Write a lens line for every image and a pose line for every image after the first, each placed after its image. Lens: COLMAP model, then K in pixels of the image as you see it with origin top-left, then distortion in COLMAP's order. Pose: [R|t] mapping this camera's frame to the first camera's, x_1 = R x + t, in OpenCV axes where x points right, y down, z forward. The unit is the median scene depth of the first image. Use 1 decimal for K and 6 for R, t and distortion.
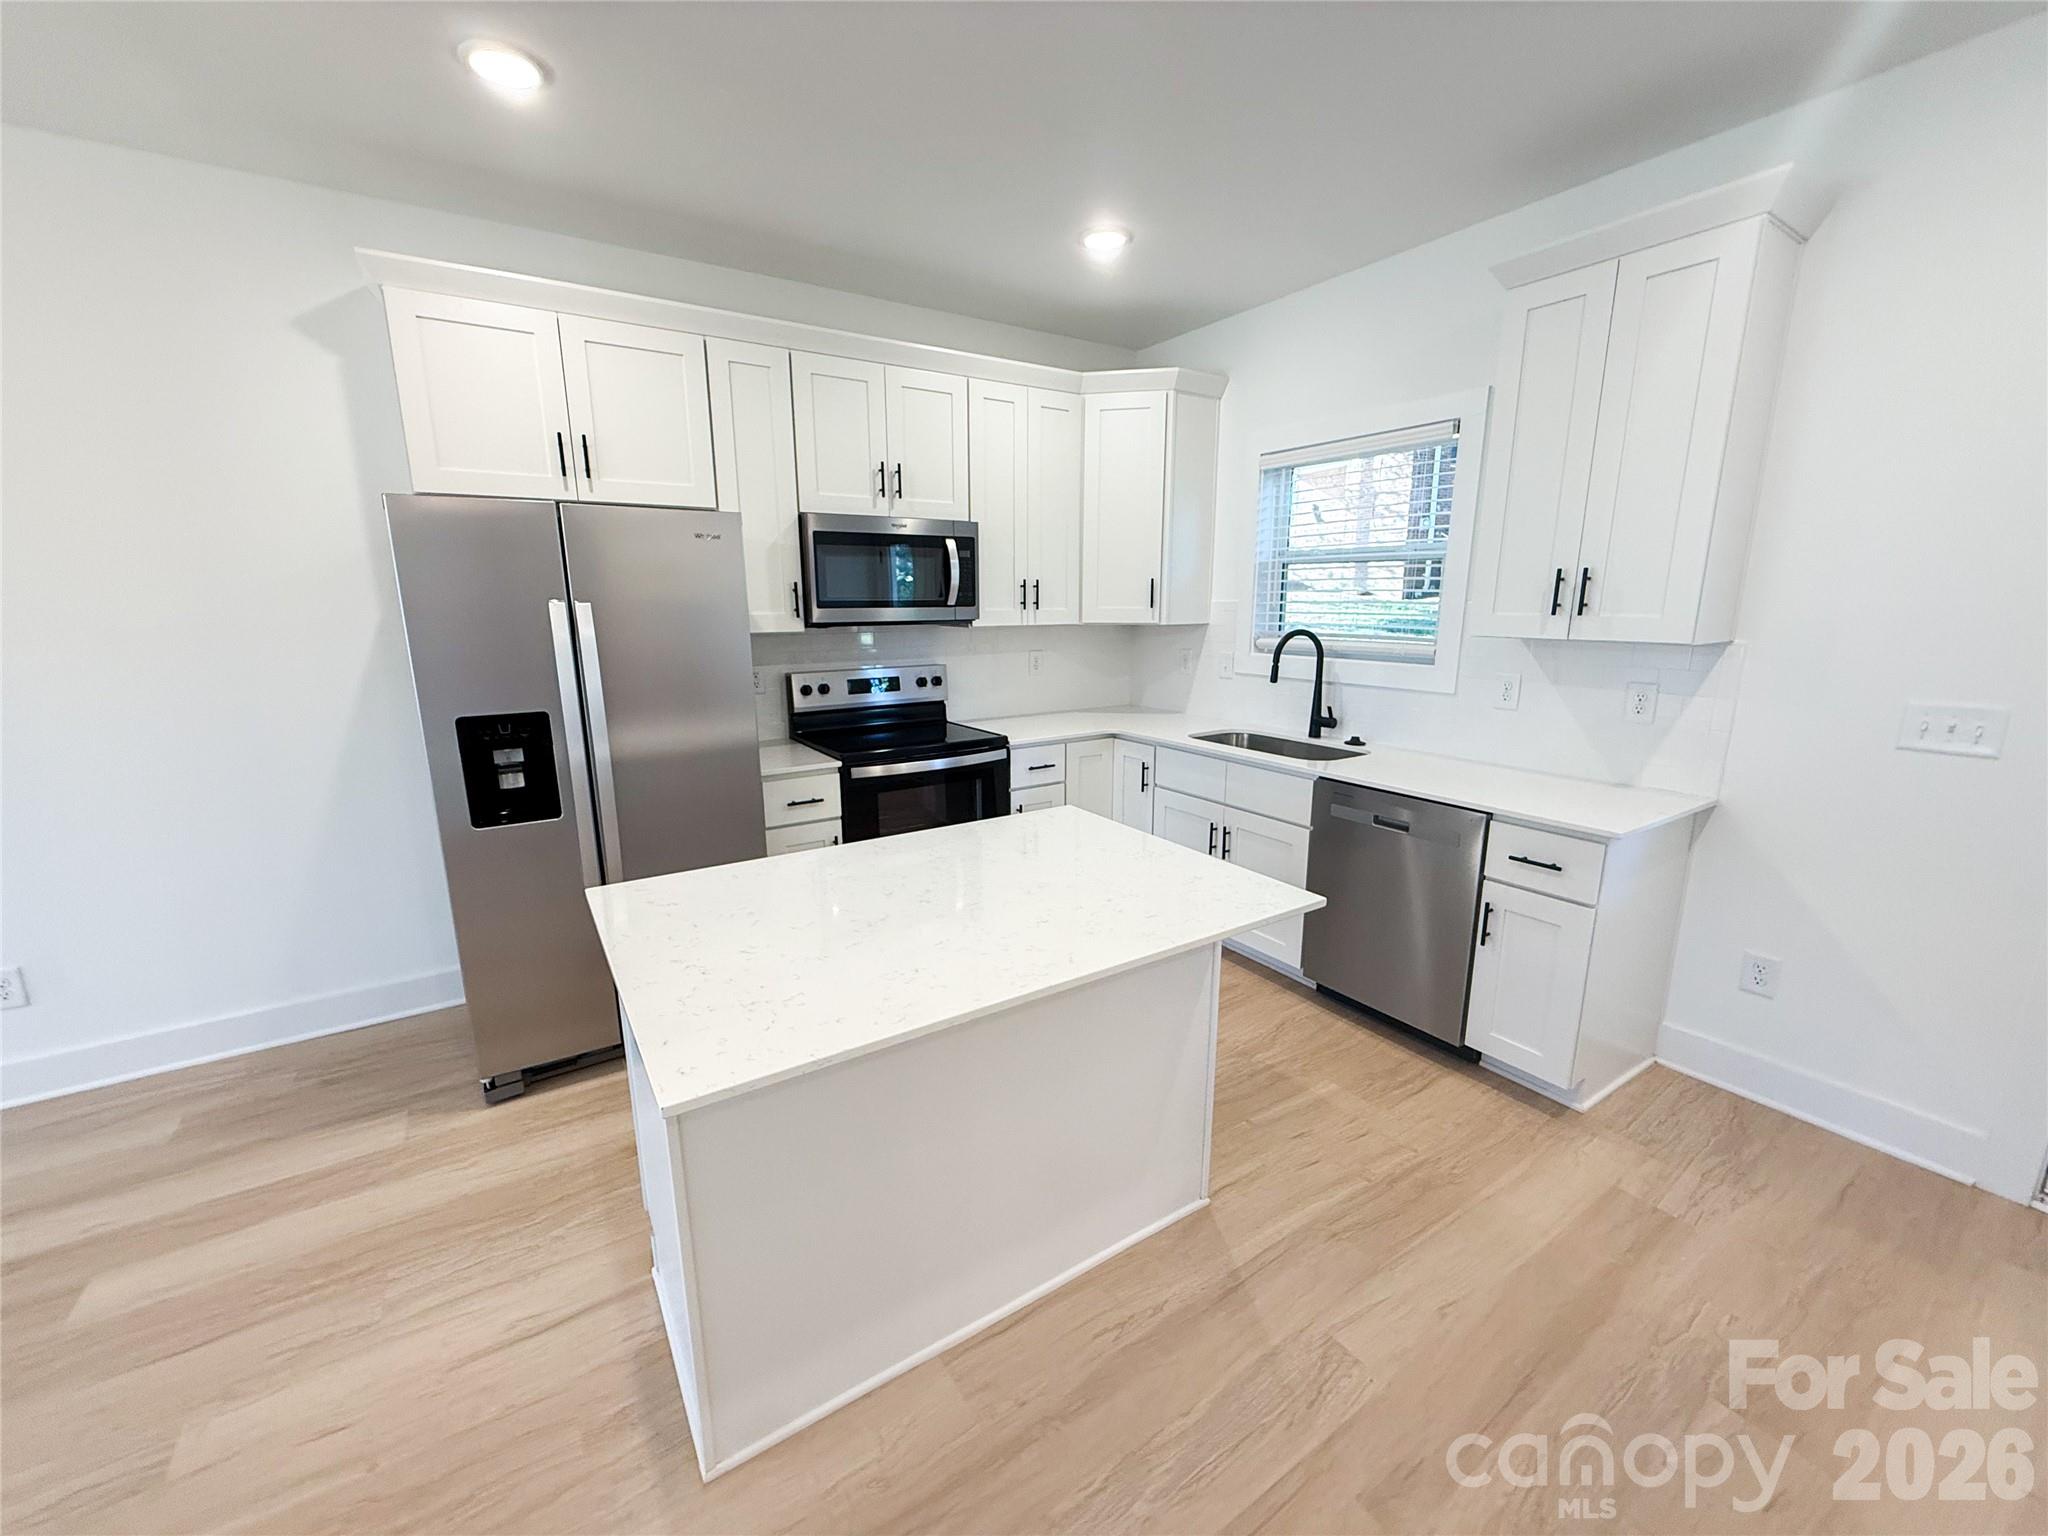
lens RADIAL K [[810.8, 0, 1037.3], [0, 810.8, 768.7], [0, 0, 1]] dist [-0.000301, -0.000167]
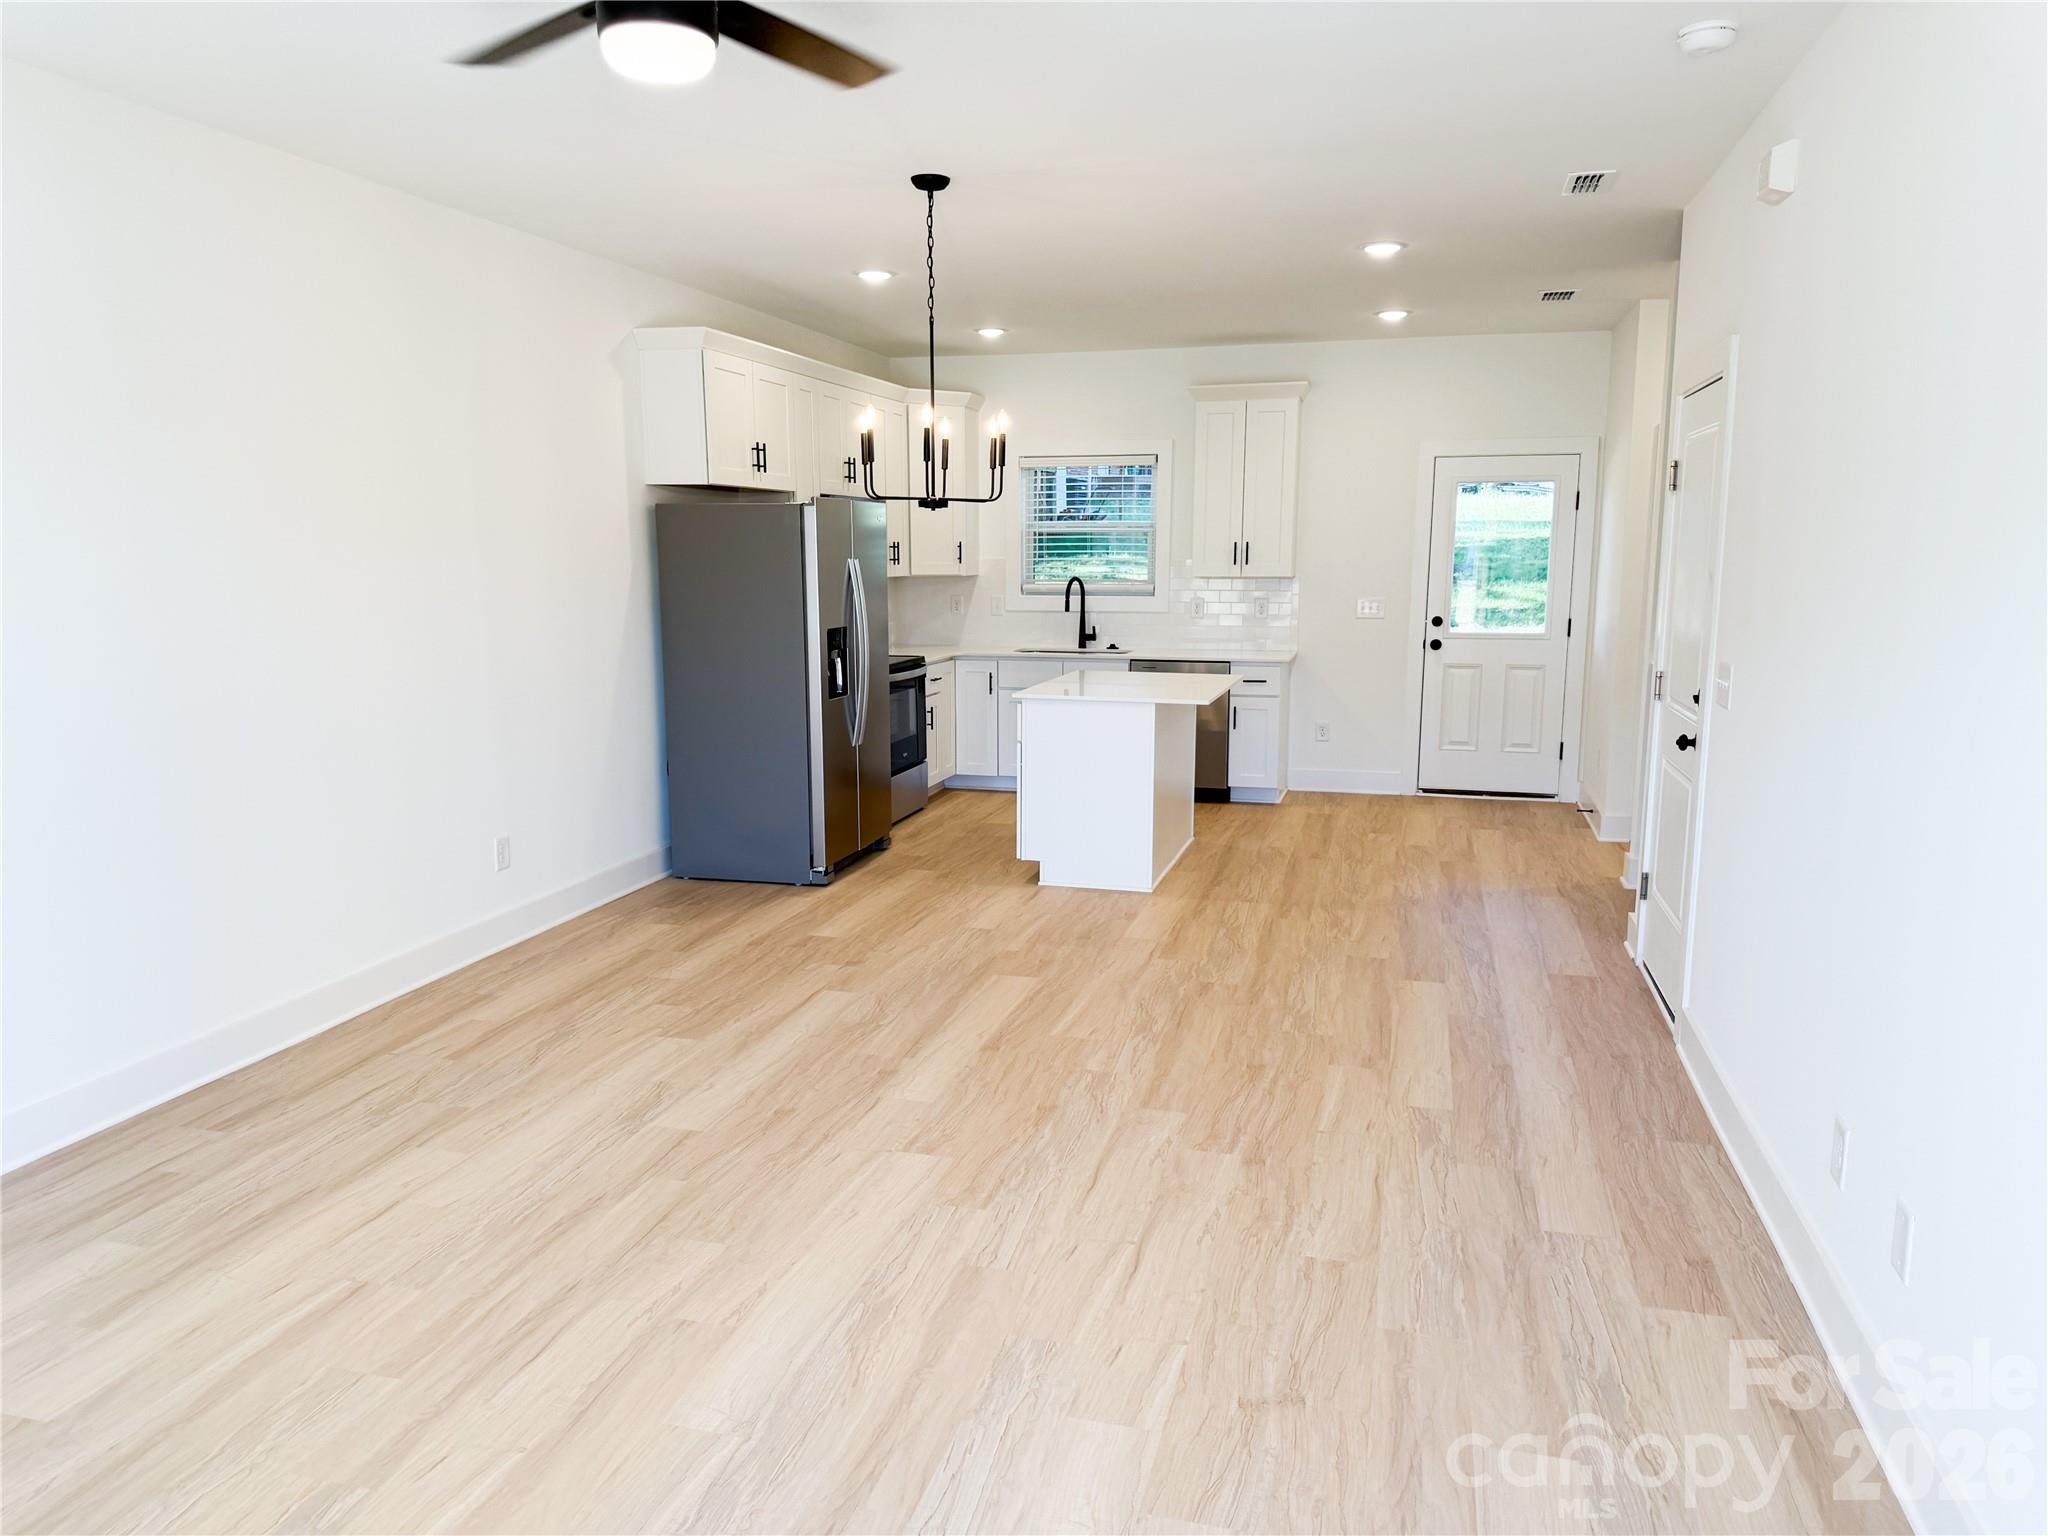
lens RADIAL K [[1426.7, 0, 1024.0], [0, 1426.7, 768.0], [0, 0, 1]] dist [0.165307, -0.000042]
pose [[0.748600, -0.099033, 0.655584, -1.554875], [0.135160, 0.990813, -0.004663, 0.185914], [-0.649099, 0.092099, 0.755108, -0.948079]]
